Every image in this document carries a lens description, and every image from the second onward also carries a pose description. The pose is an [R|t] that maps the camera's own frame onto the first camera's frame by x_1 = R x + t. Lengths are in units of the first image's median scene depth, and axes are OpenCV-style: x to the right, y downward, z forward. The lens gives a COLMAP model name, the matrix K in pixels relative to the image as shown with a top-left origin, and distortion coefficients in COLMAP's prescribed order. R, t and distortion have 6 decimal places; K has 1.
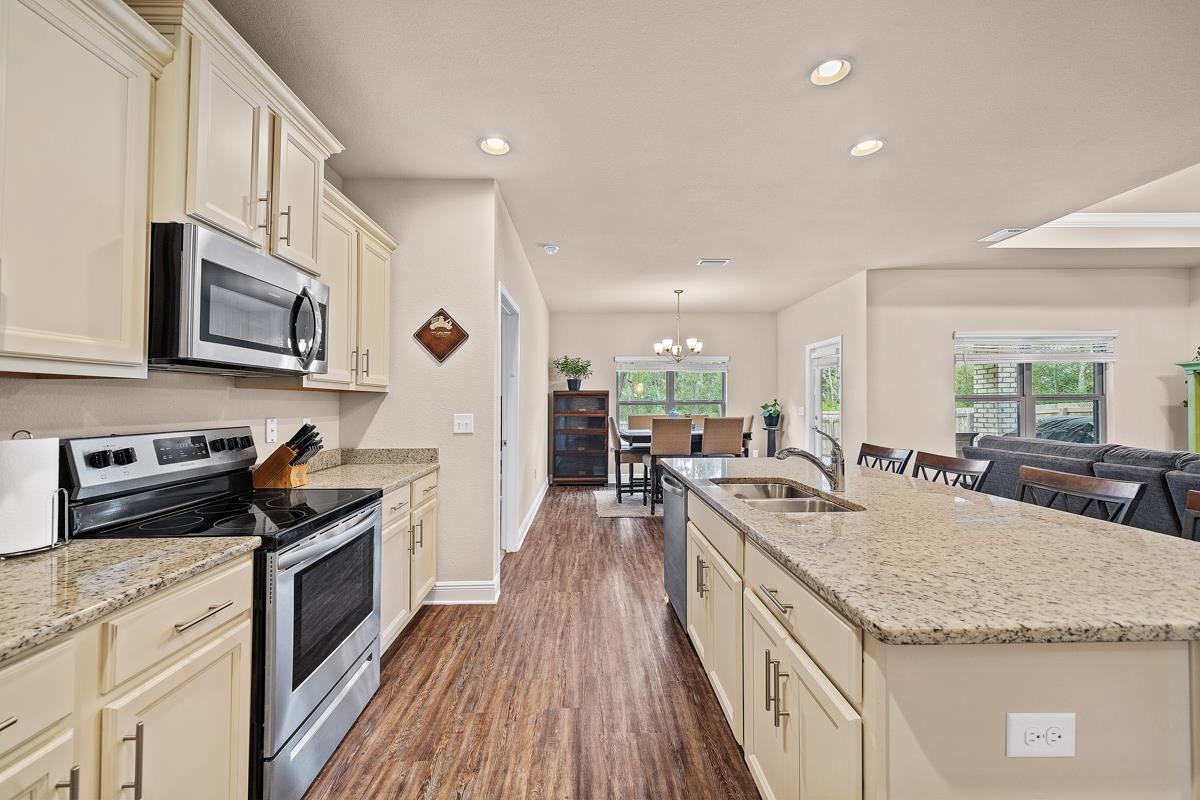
lens RADIAL K [[472.8, 0, 592.7], [0, 472.8, 402.3], [0, 0, 1]] dist [0.000347, 0.000182]
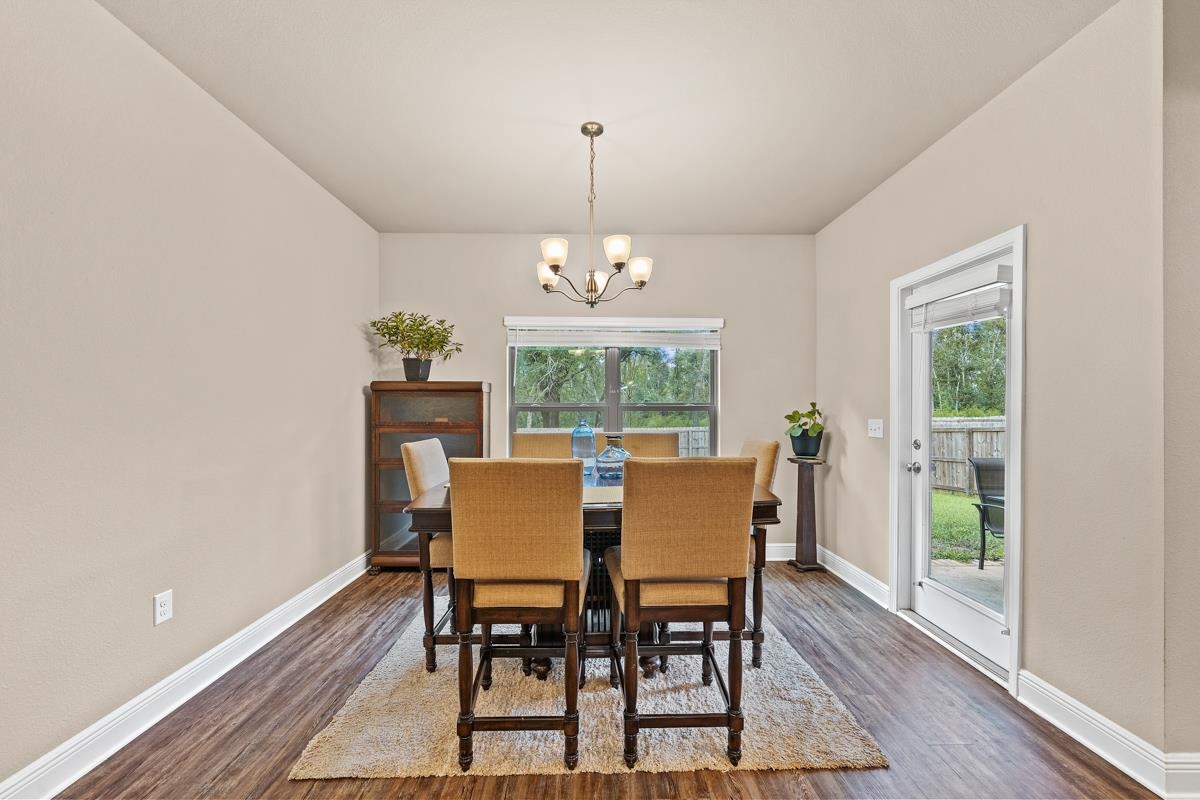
lens RADIAL K [[472.8, 0, 606.4], [0, 472.8, 397.7], [0, 0, 1]] dist [0.000347, 0.000182]
pose [[0.999802, 0.009158, 0.017659, 0.192686], [-0.008851, 0.999810, -0.017377, -0.000398], [-0.017815, 0.017217, 0.999693, 0.615130]]
